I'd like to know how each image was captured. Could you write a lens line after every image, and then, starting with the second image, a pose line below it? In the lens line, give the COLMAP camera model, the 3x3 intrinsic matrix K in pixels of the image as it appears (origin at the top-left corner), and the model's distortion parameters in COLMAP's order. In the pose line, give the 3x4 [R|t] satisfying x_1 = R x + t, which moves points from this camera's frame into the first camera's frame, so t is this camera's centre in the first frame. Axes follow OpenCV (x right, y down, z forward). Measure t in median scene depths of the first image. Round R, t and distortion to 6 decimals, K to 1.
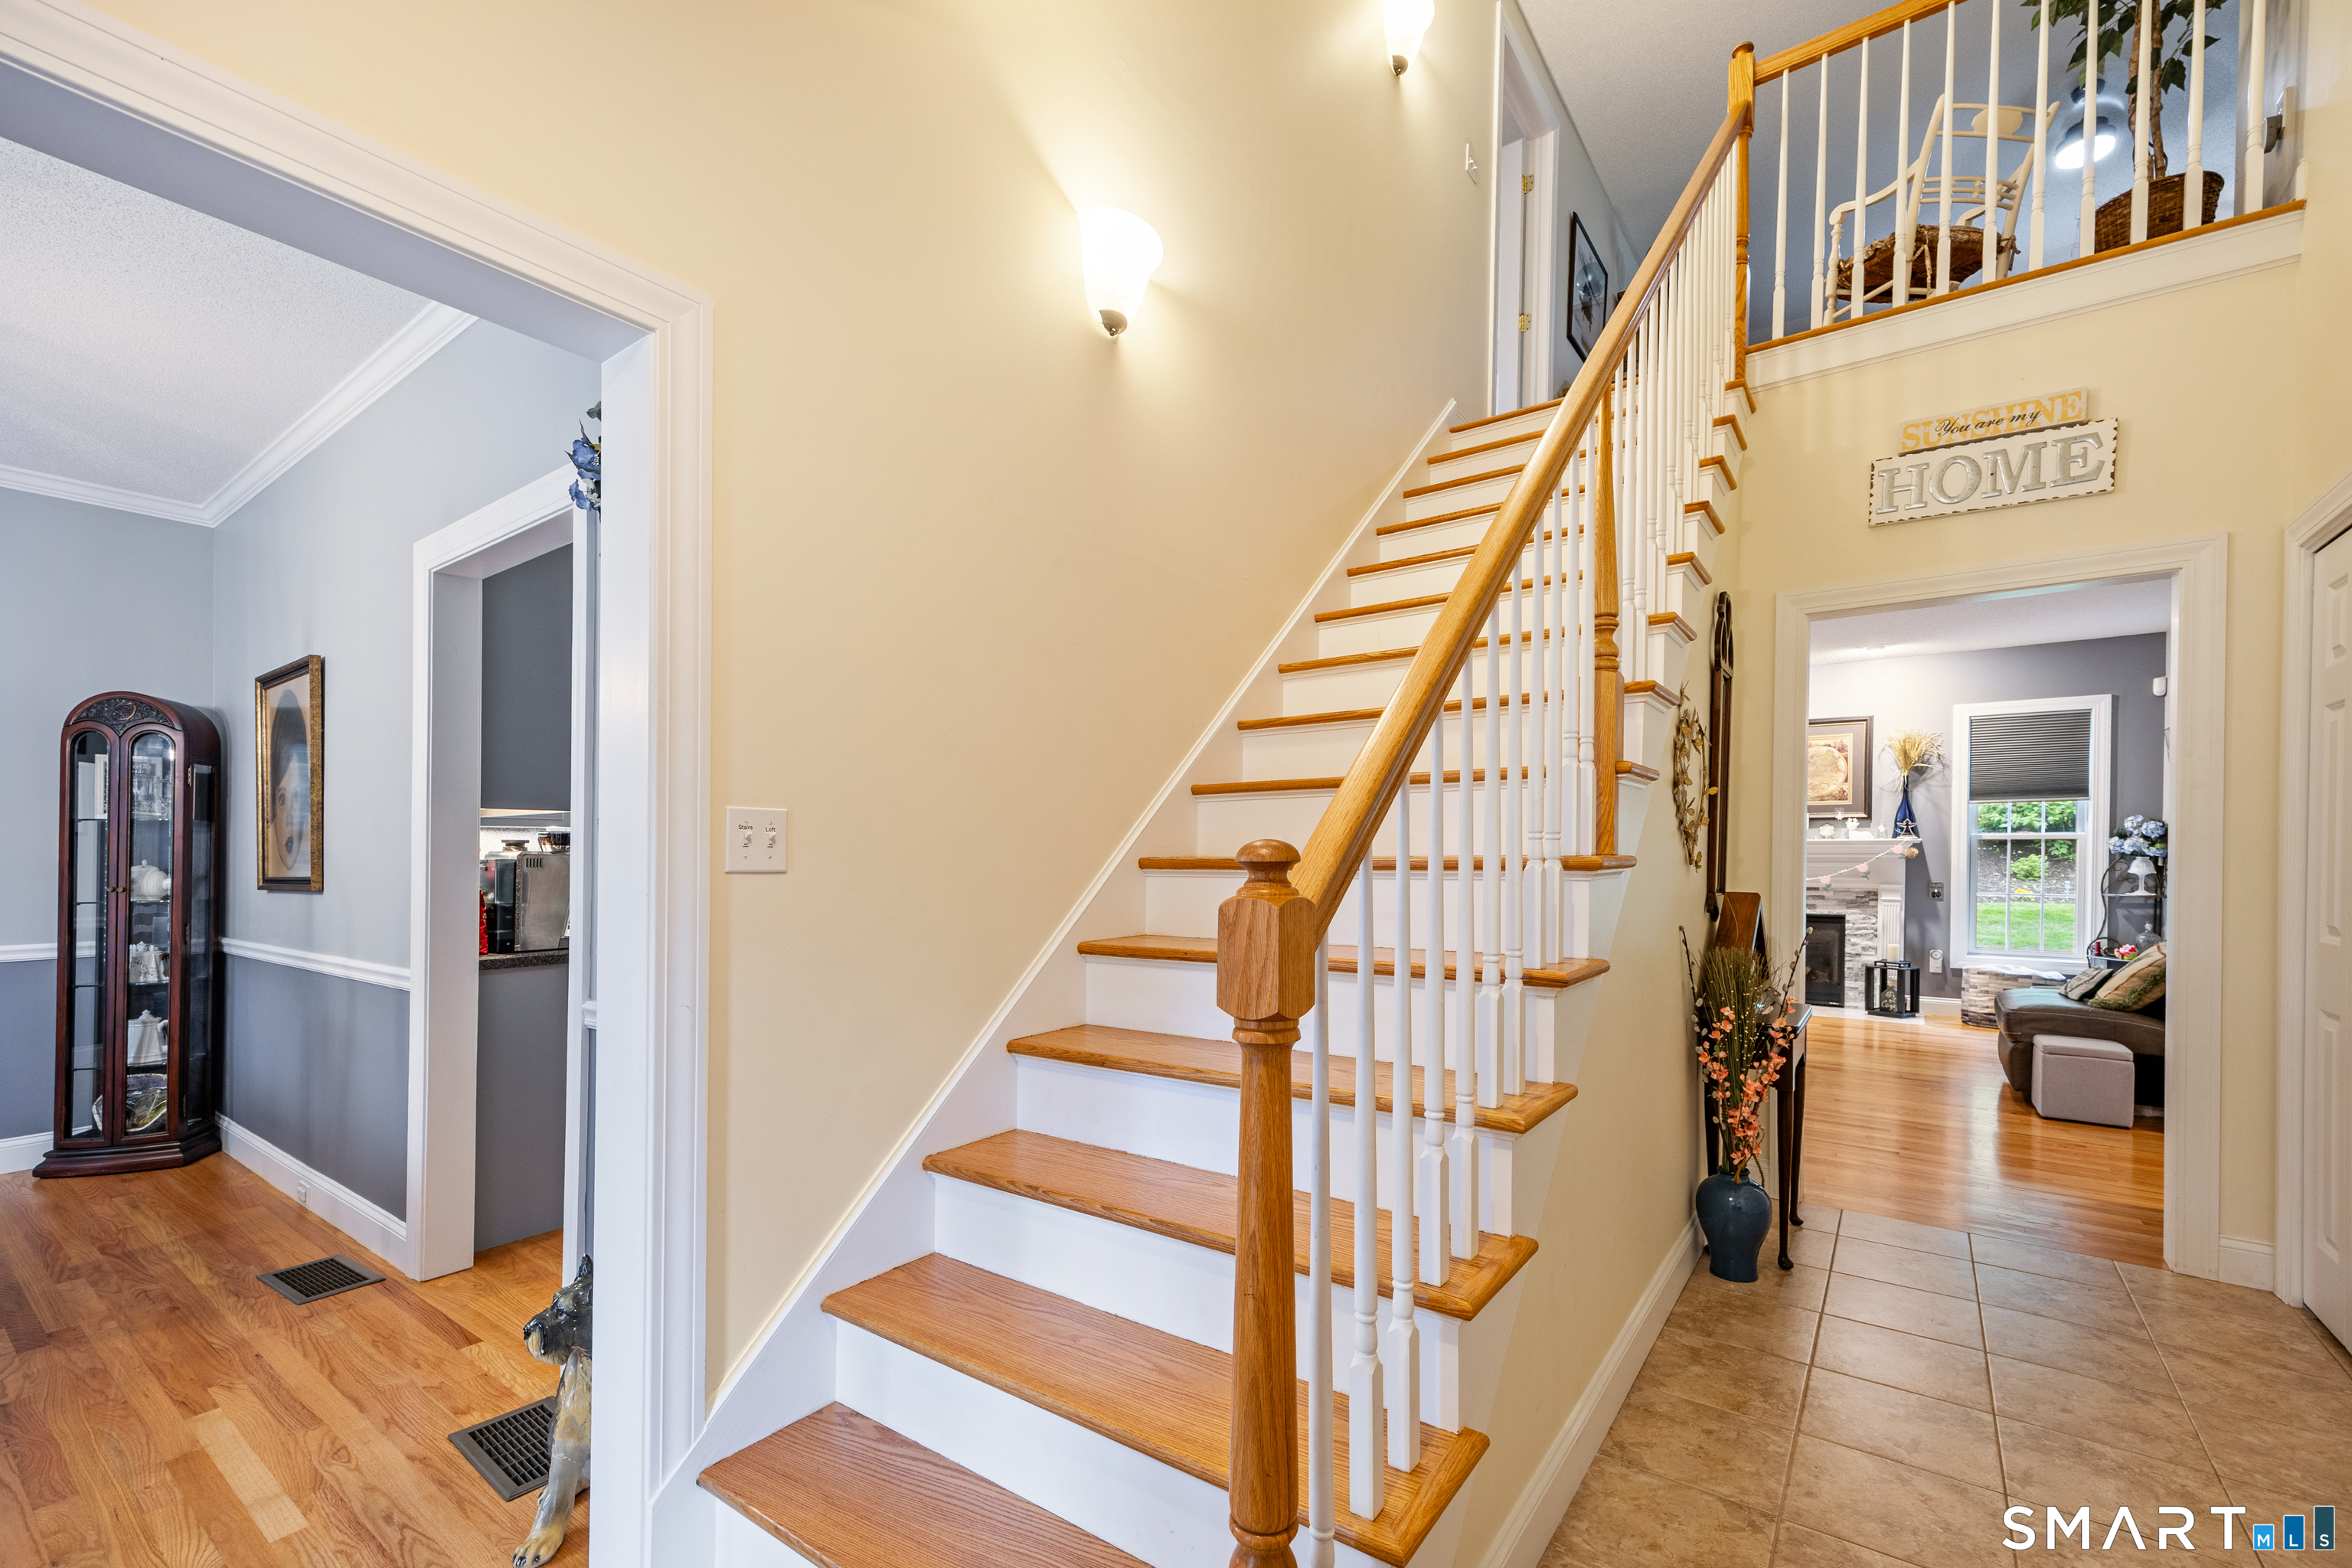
lens RADIAL K [[989.9, 0, 1149.1], [0, 989.9, 848.2], [0, 0, 1]] dist [0.012740, 0.000073]
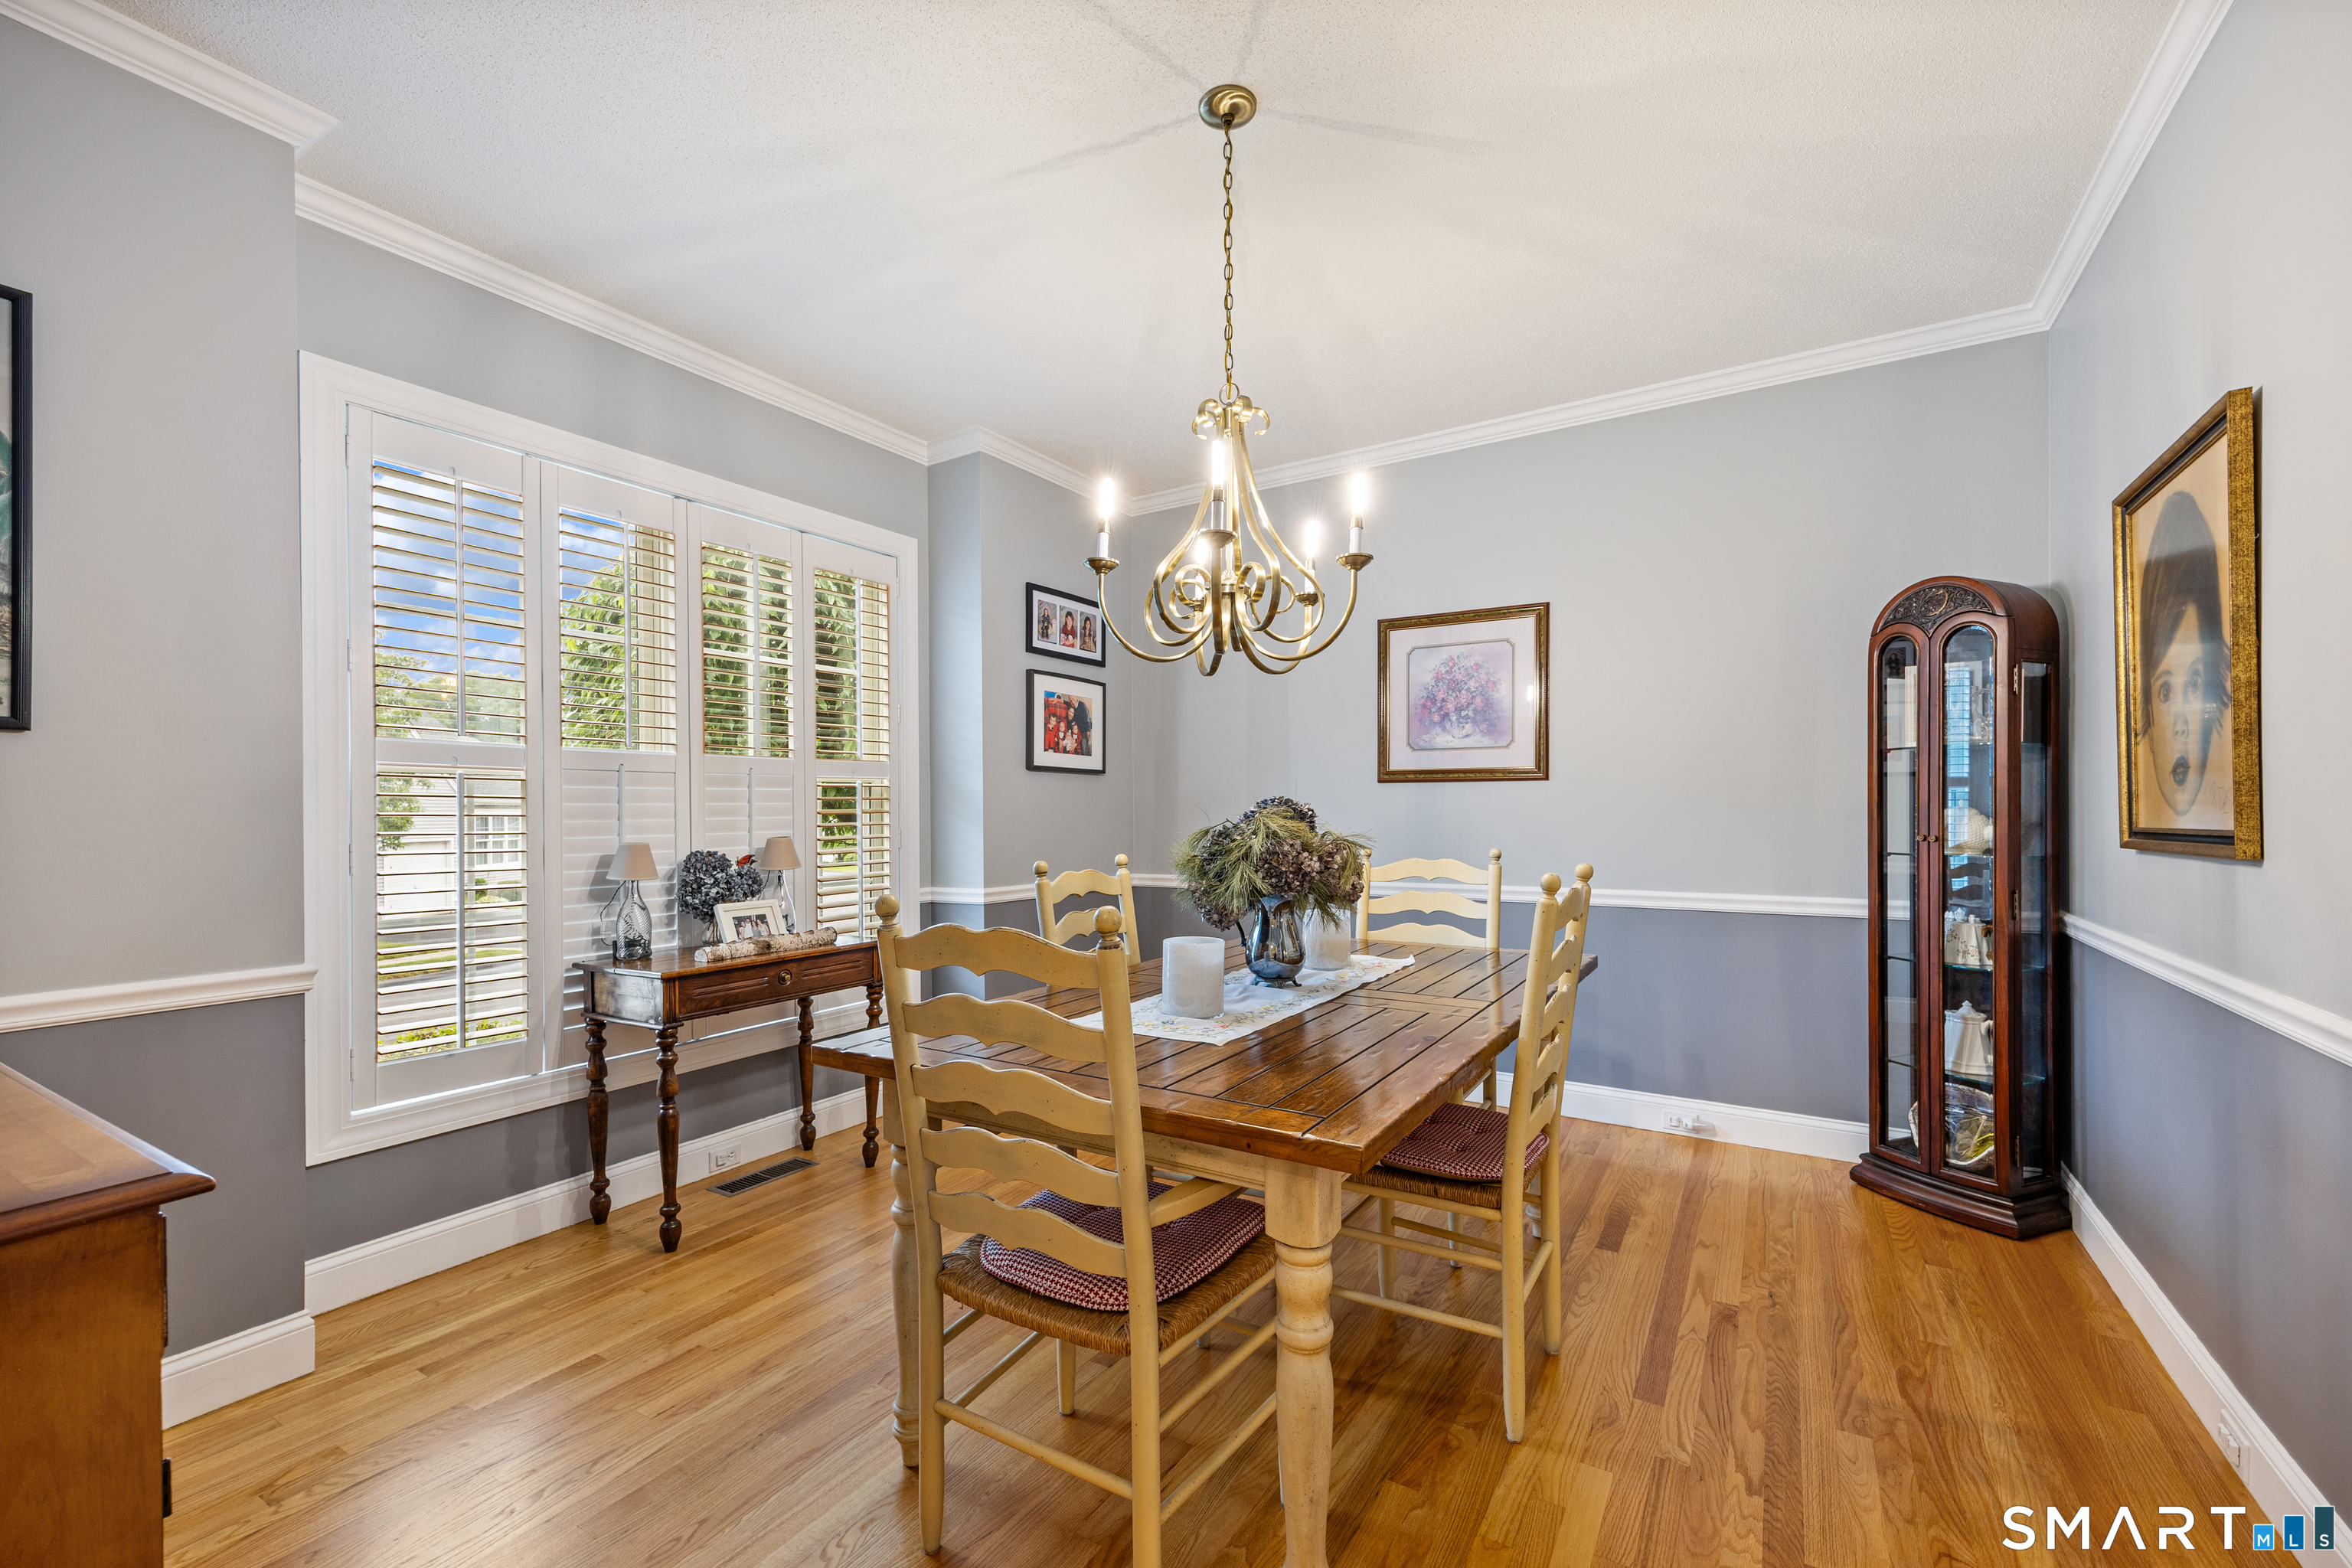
lens RADIAL K [[989.9, 0, 1170.4], [0, 989.9, 788.5], [0, 0, 1]] dist [0.012740, 0.000073]
pose [[0.094665, -0.010692, -0.995452, -0.322688], [0.004787, 0.999936, -0.010285, 0.008388], [0.995498, -0.003792, 0.094710, 0.348720]]
